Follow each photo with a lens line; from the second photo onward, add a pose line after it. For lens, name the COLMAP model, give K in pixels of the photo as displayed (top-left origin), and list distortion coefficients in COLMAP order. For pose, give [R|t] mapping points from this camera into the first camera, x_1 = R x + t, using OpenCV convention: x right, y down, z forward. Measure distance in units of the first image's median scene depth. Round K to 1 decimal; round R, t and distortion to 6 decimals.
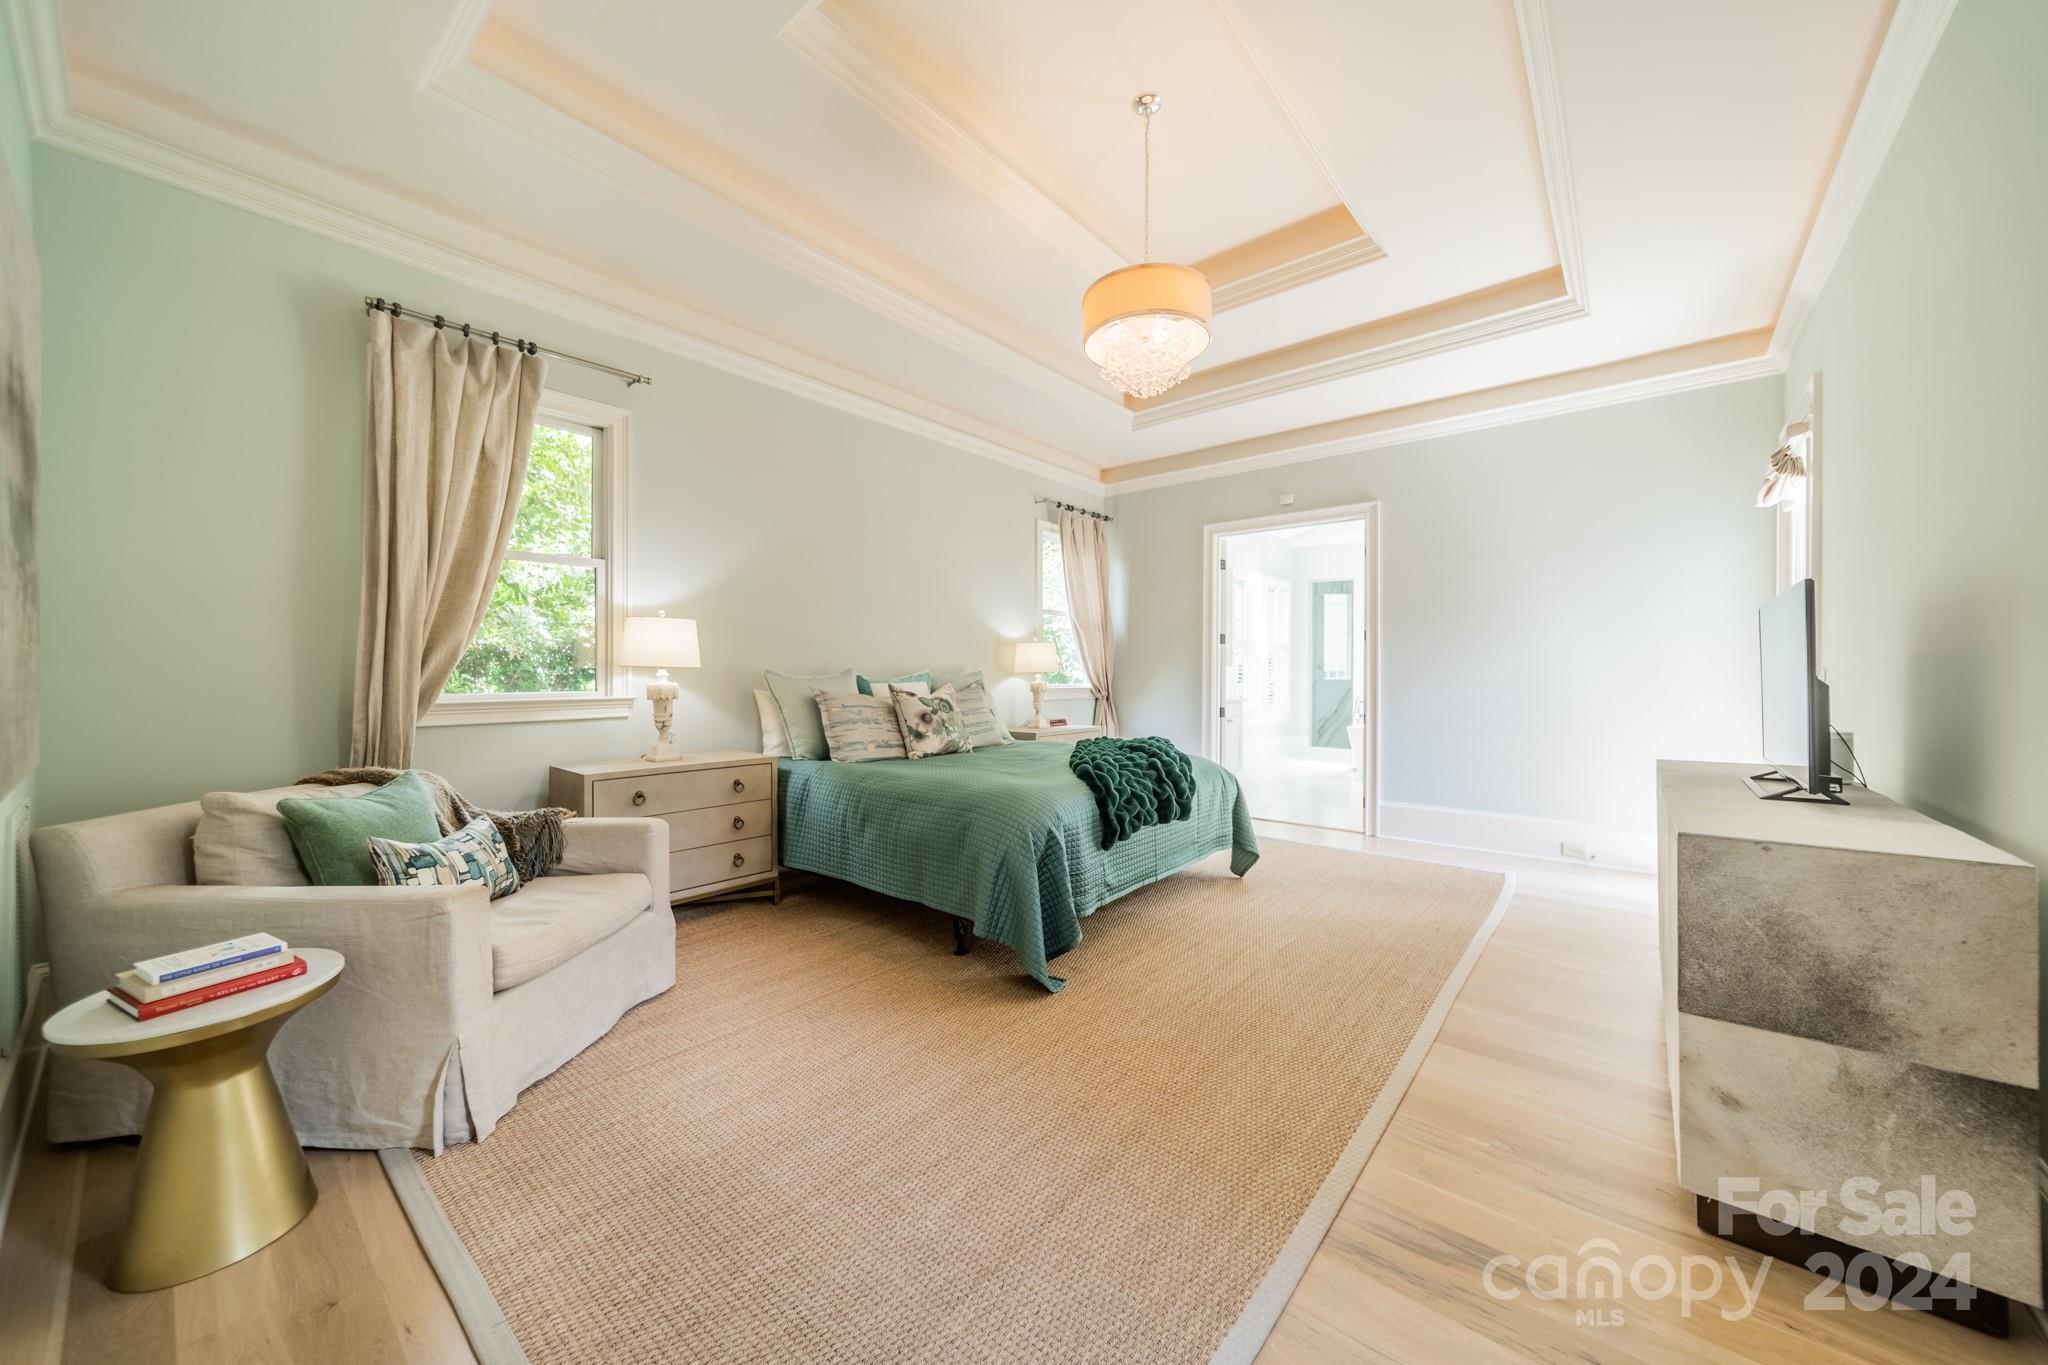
lens RADIAL K [[736.1, 0, 1026.3], [0, 736.1, 682.2], [0, 0, 1]] dist [0.006926, 0.000011]
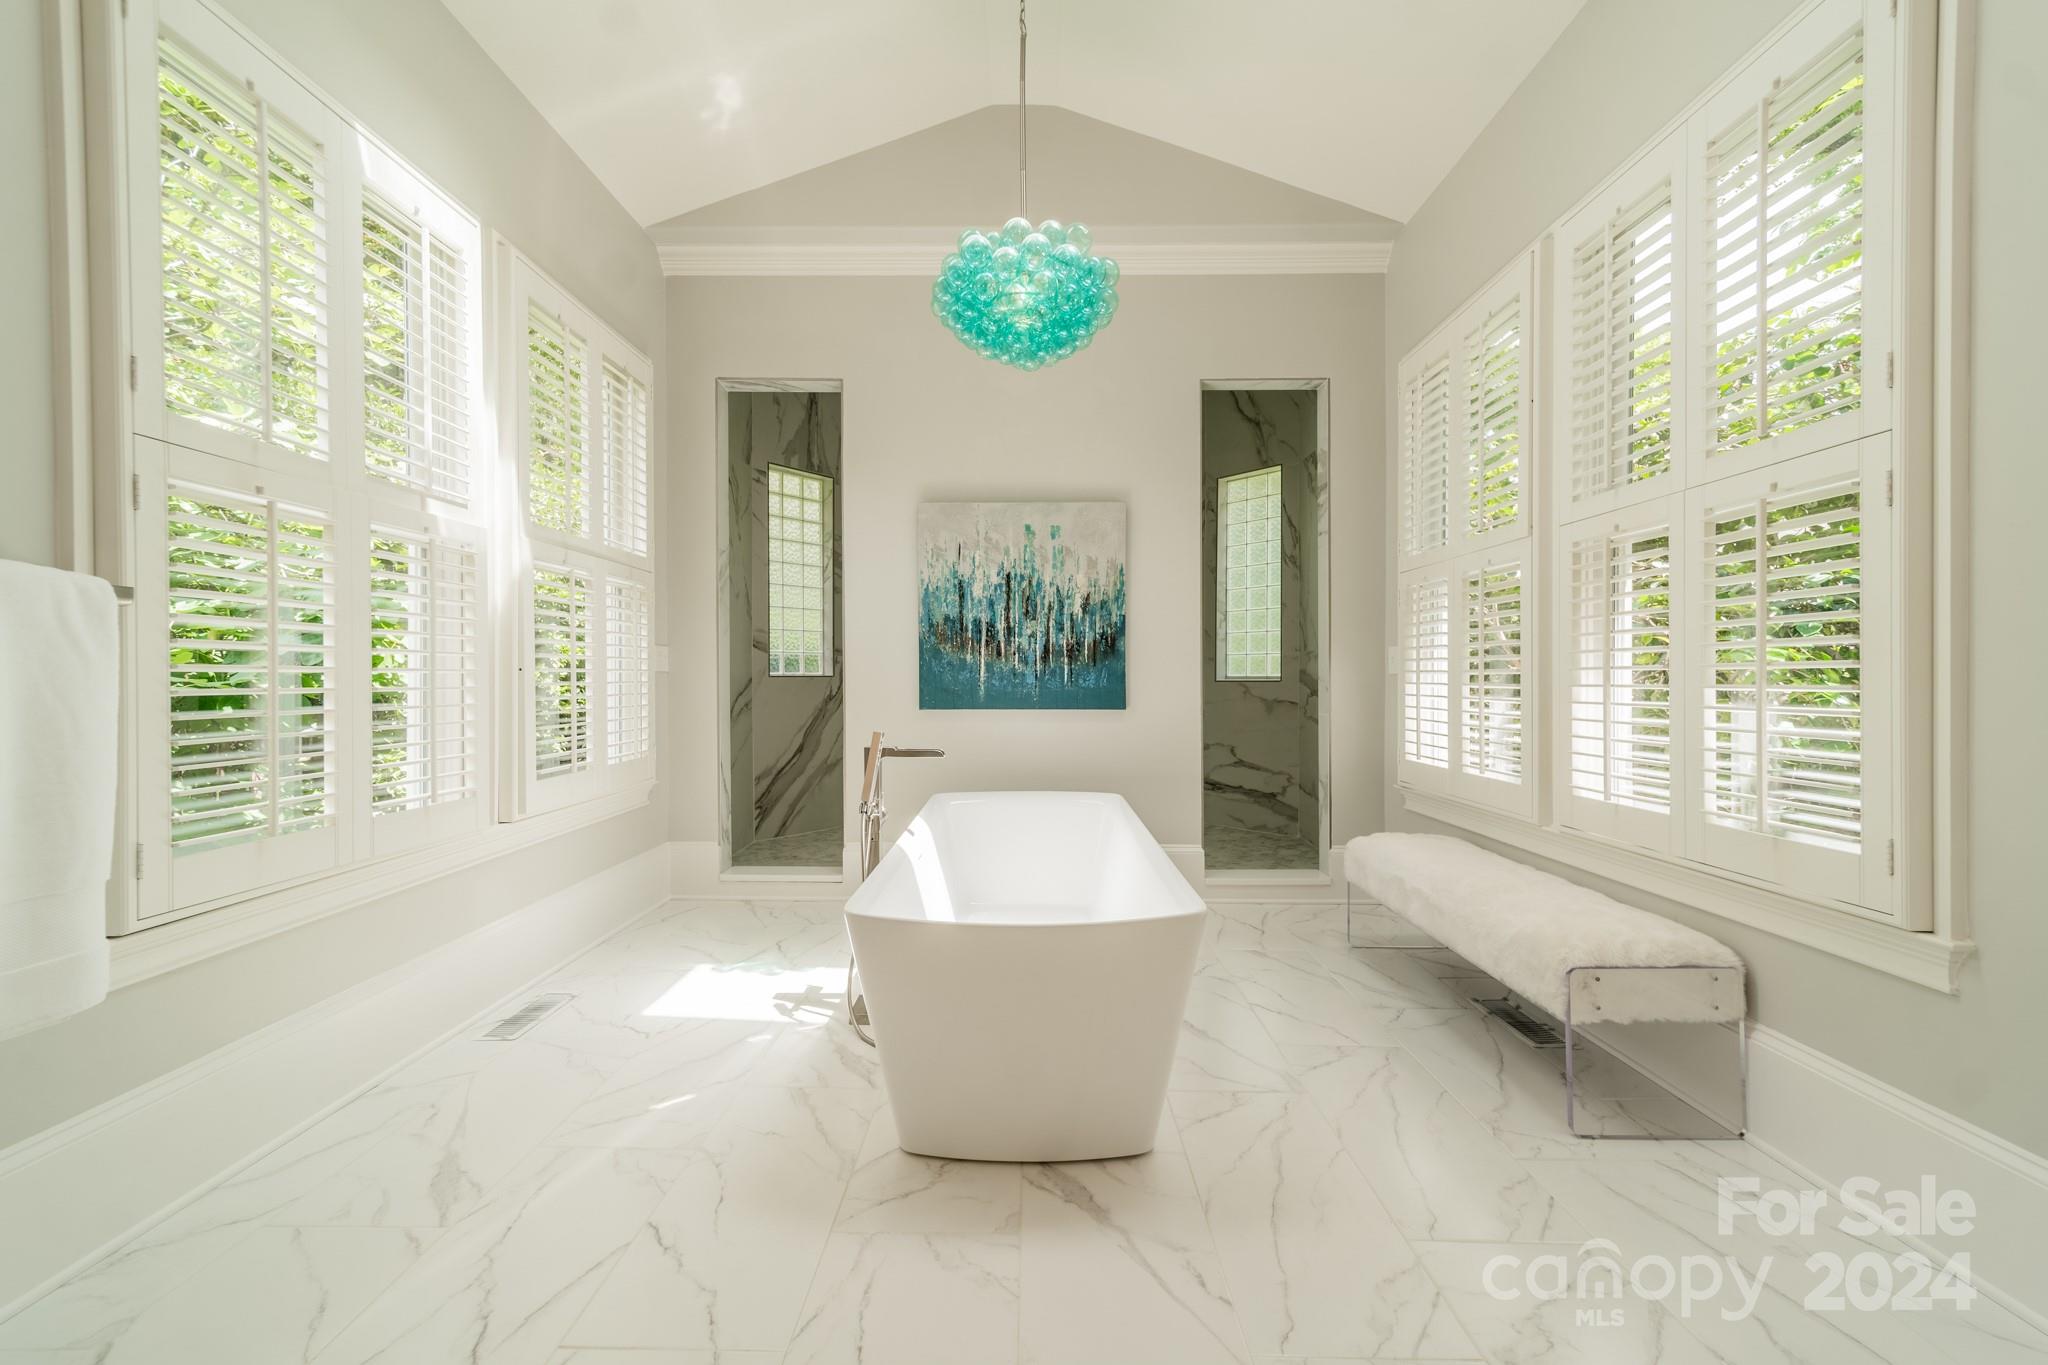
lens RADIAL K [[736.1, 0, 1024.2], [0, 736.1, 684.2], [0, 0, 1]] dist [0.006926, 0.000011]
pose [[0.773371, -0.001422, 0.633952, 0.253449], [-0.001369, 0.999991, 0.003913, -0.000657], [-0.633952, -0.003894, 0.773362, 0.592678]]
